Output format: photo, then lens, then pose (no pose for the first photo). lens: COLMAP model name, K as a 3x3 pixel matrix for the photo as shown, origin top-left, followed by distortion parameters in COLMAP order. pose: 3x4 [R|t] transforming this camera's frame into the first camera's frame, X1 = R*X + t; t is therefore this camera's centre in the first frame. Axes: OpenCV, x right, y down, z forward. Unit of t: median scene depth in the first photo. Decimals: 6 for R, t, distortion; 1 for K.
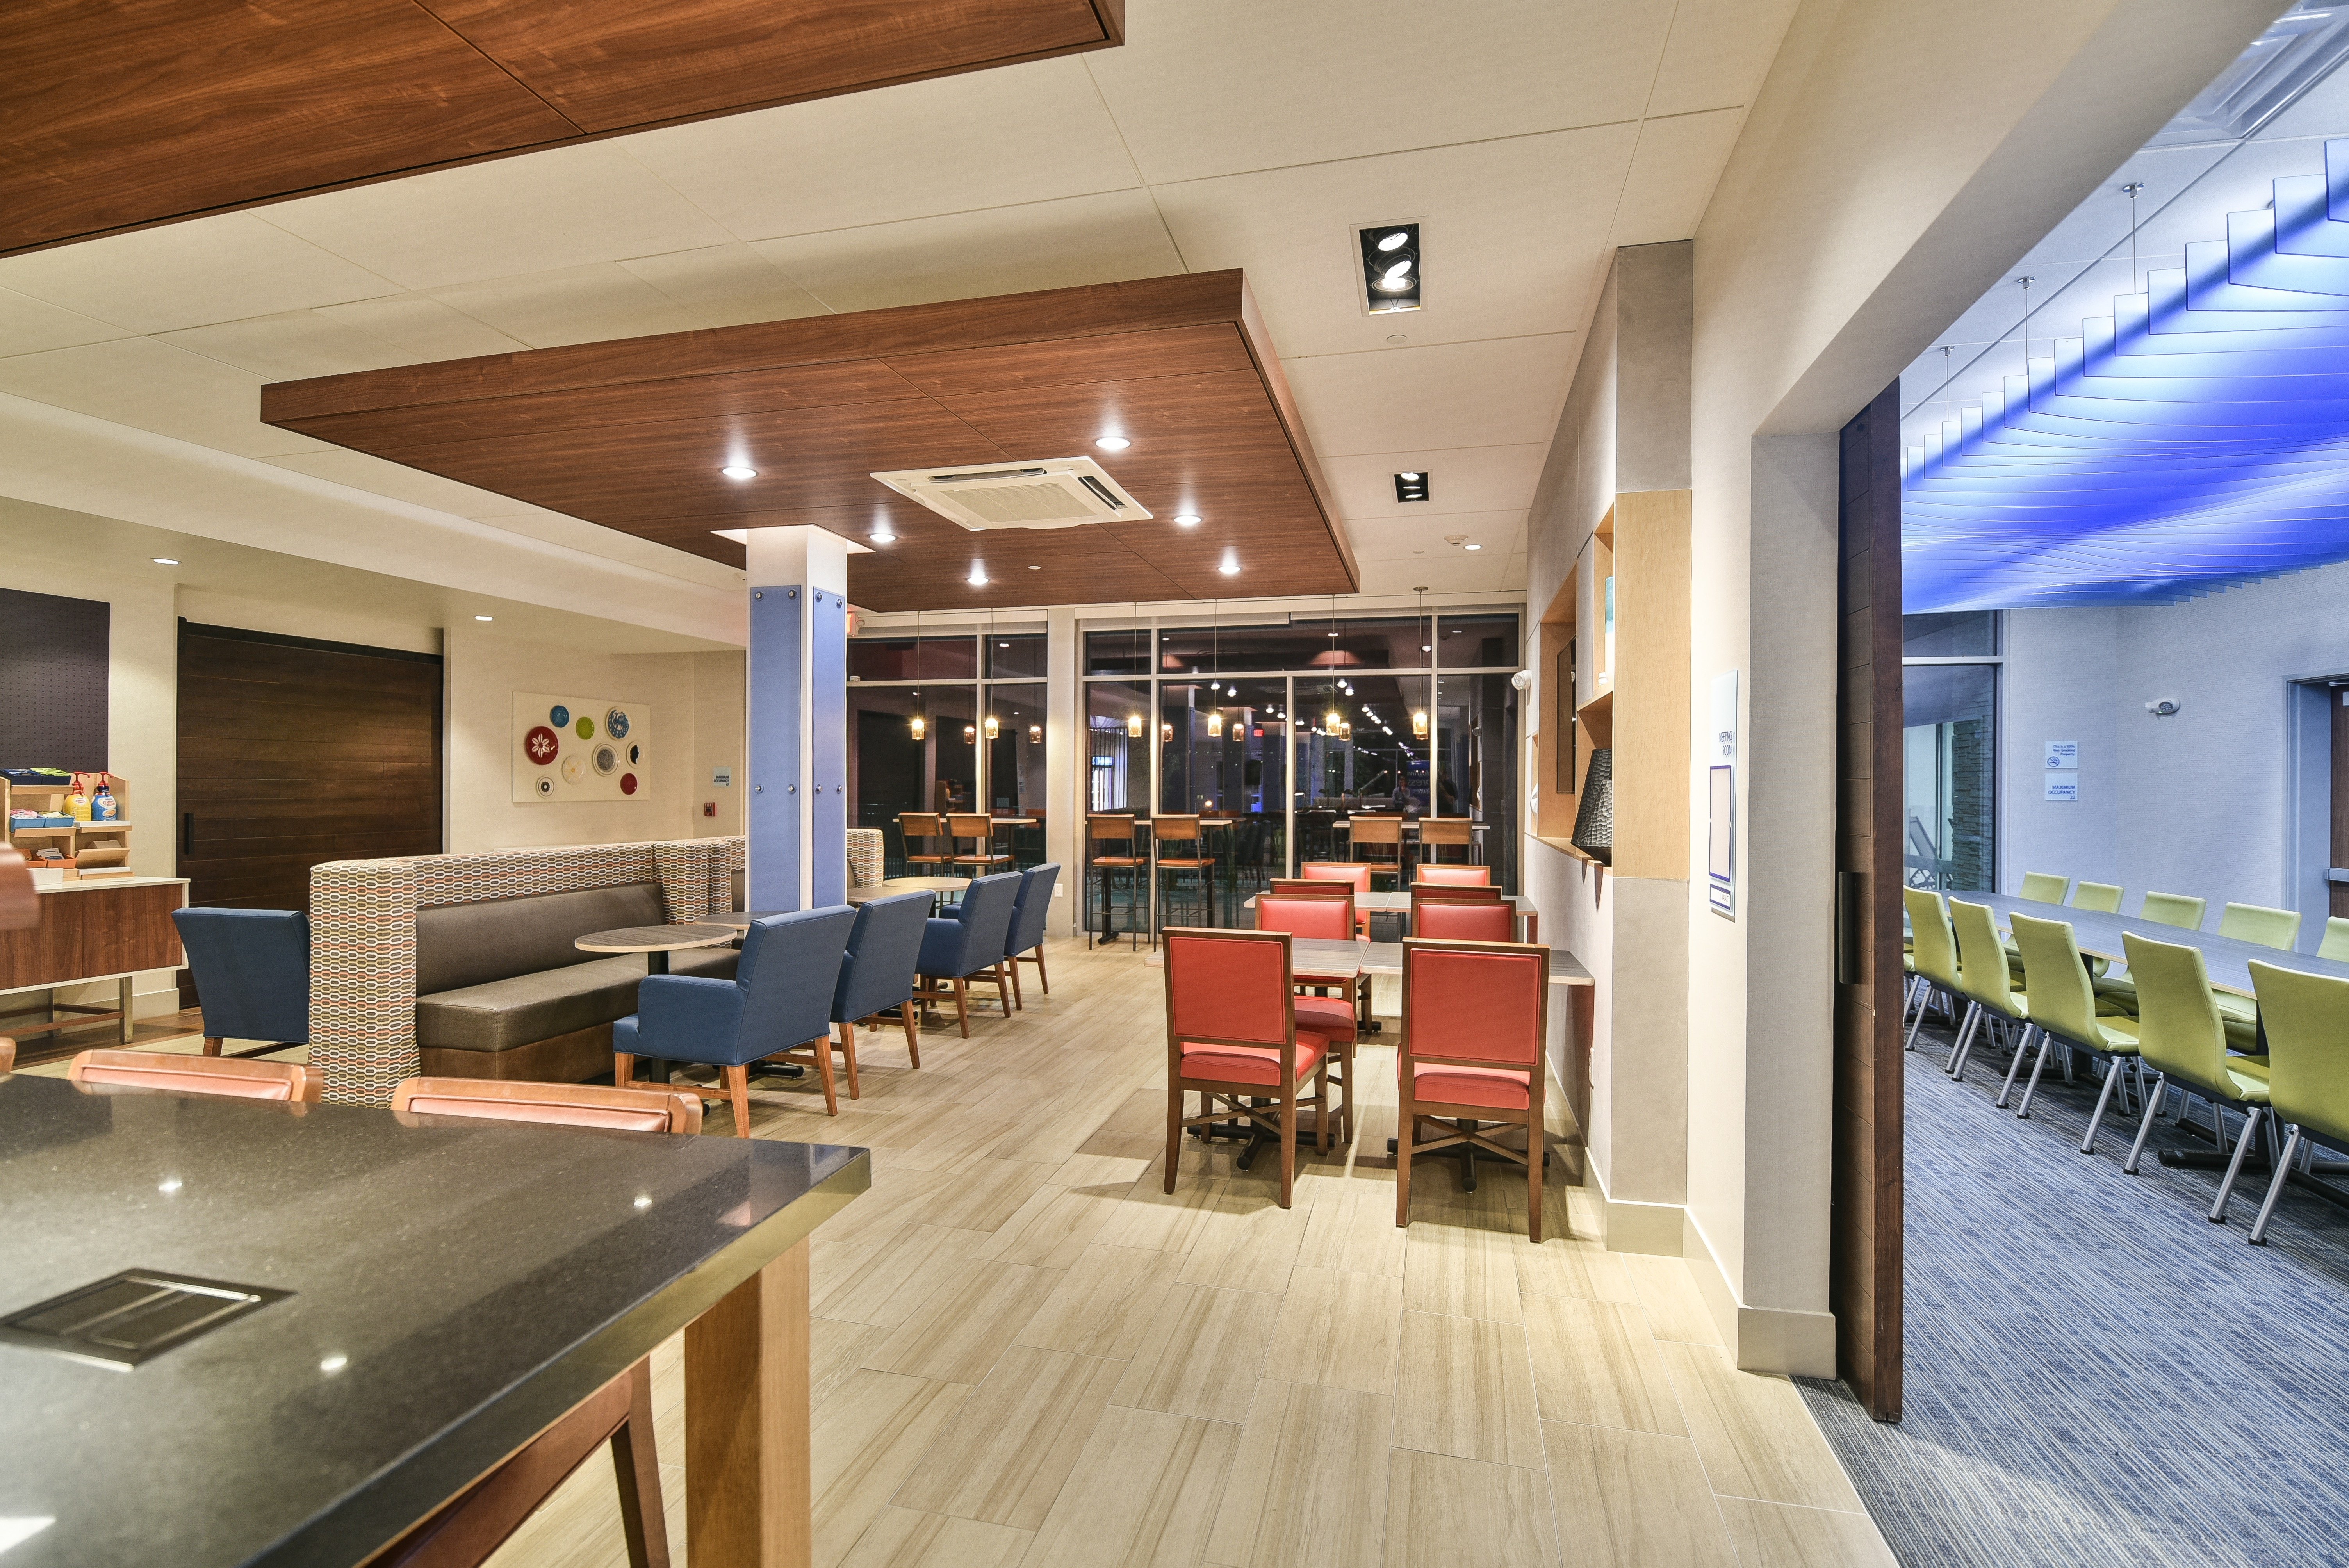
lens RADIAL K [[1058.6, 0, 1174.5], [0, 1058.6, 784.0], [0, 0, 1]] dist [0.001480, -0.000229]
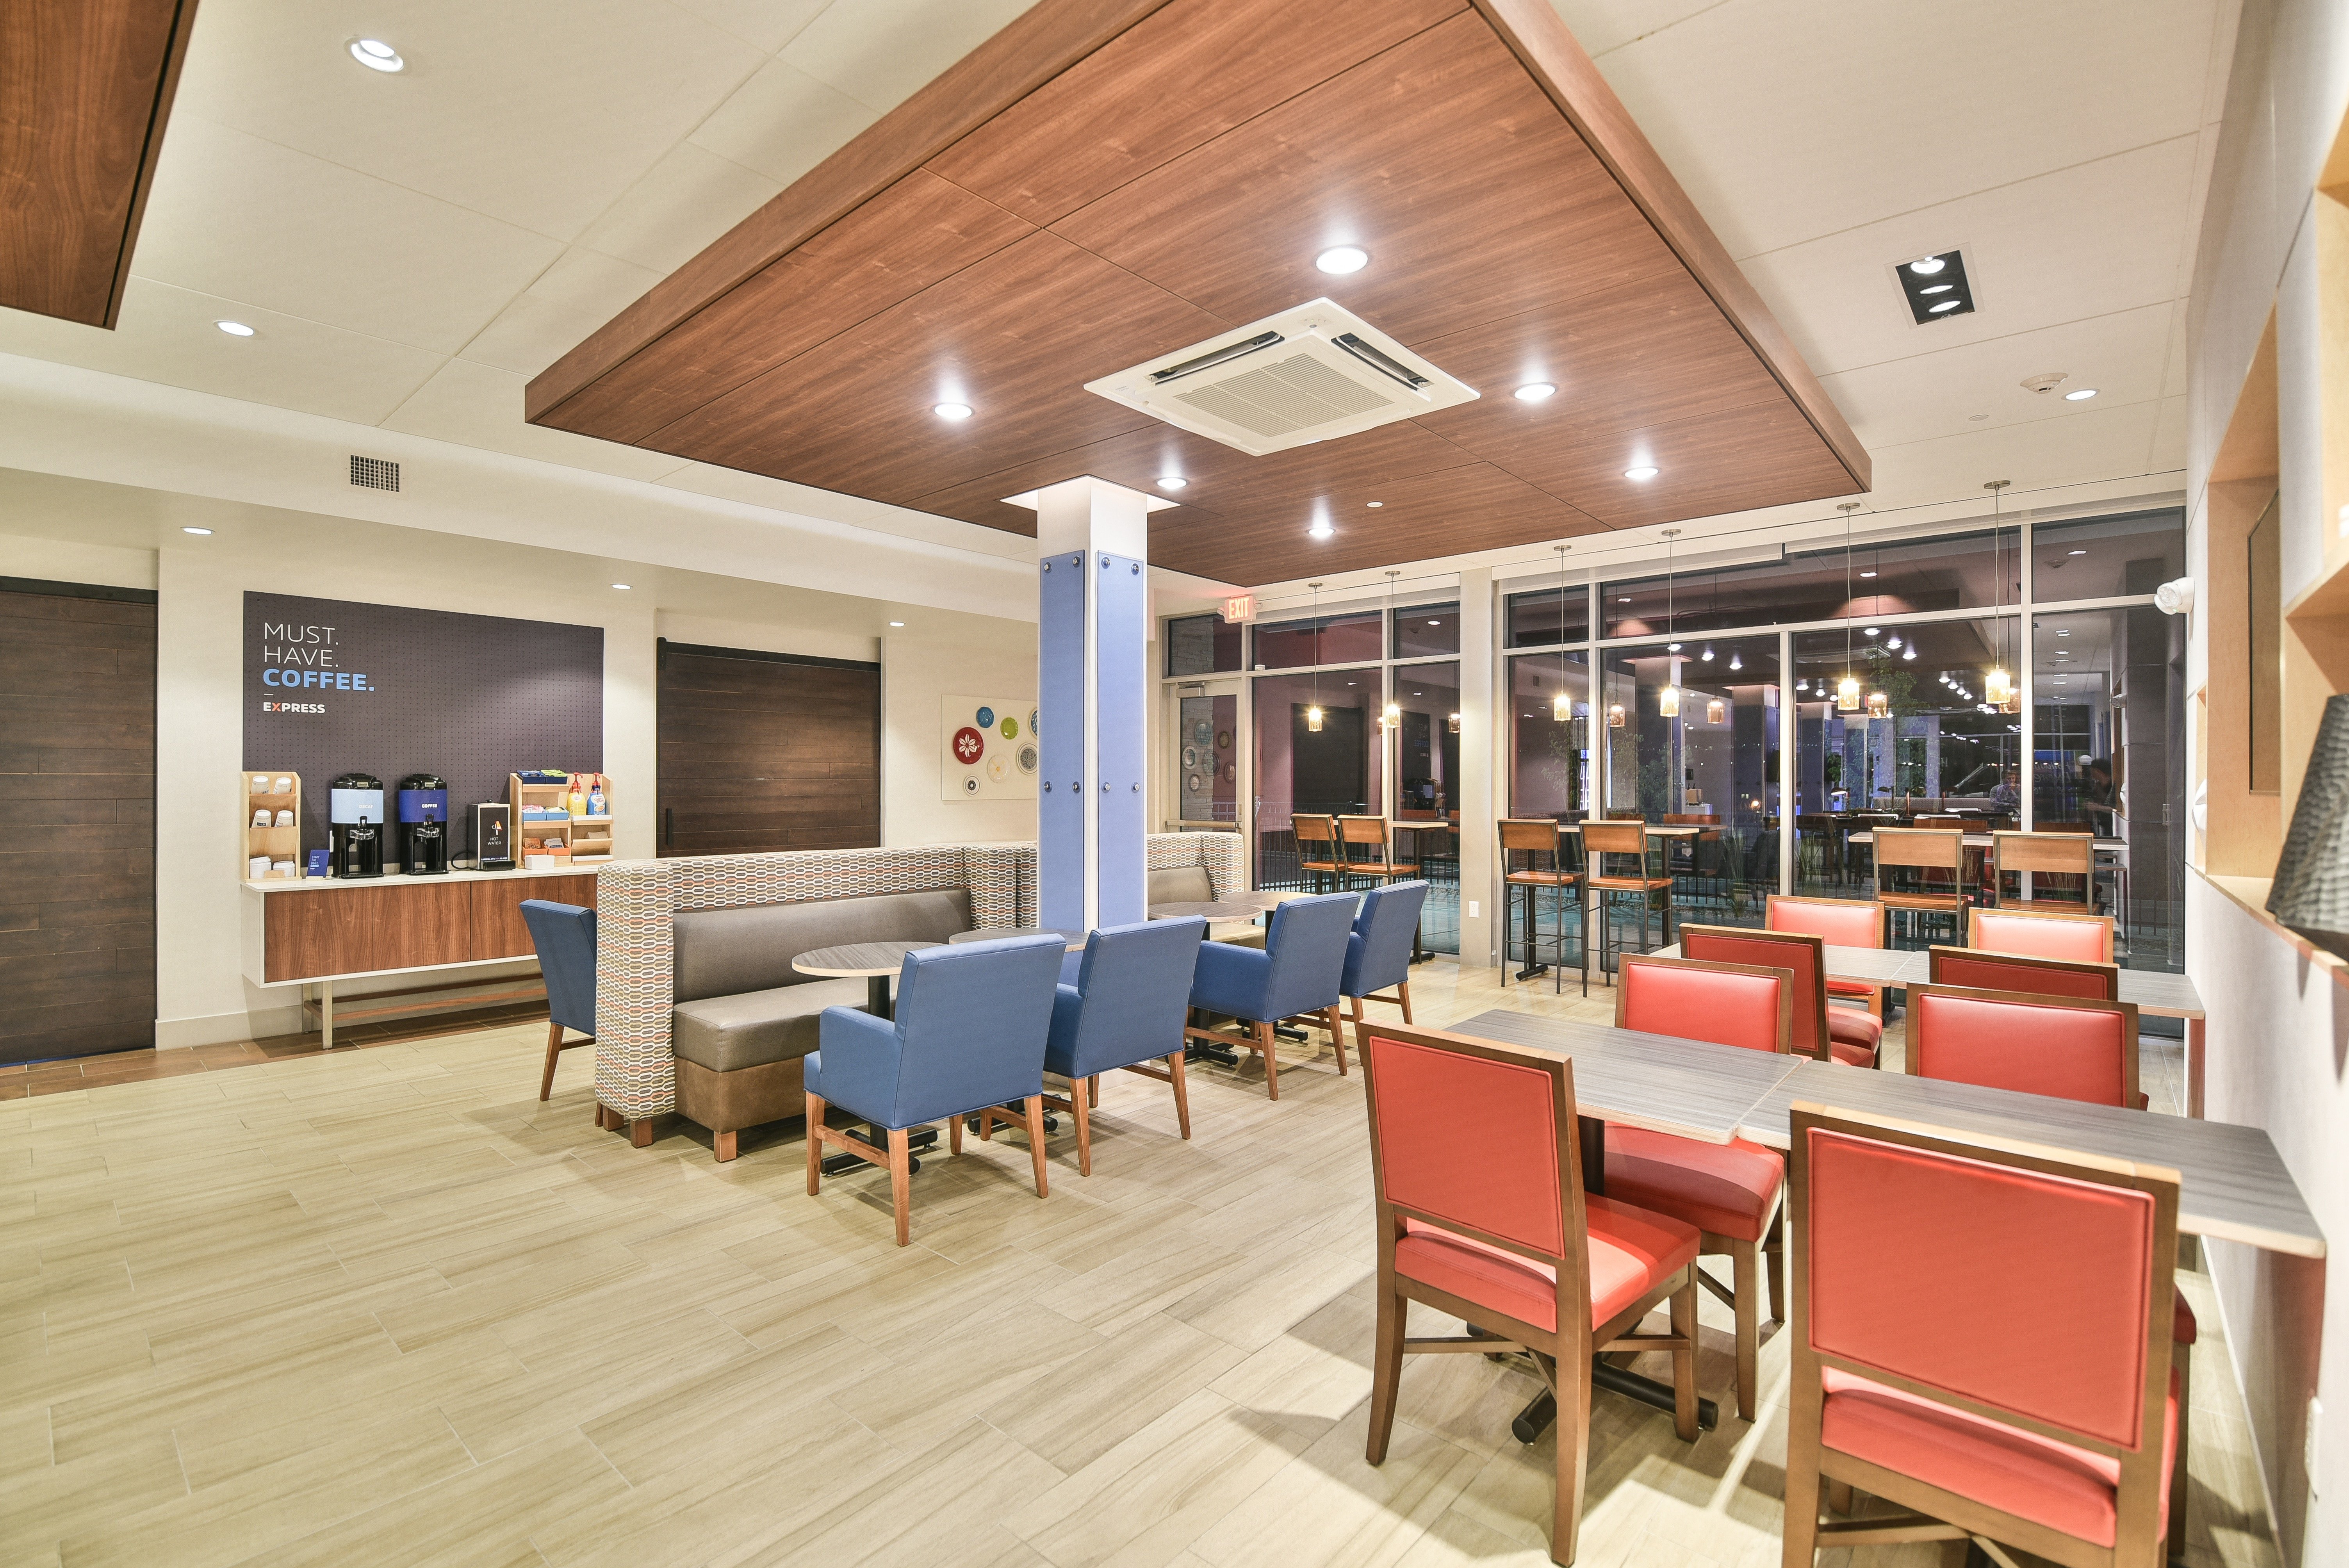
lens RADIAL K [[1083.7, 0, 1181.3], [0, 1083.7, 778.3], [0, 0, 1]] dist [-0.003587, -0.001459]
pose [[0.898827, -0.004646, -0.438279, 0.092883], [0.003145, 0.999986, -0.004149, 0.001270], [0.438292, 0.002351, 0.898830, 0.224912]]
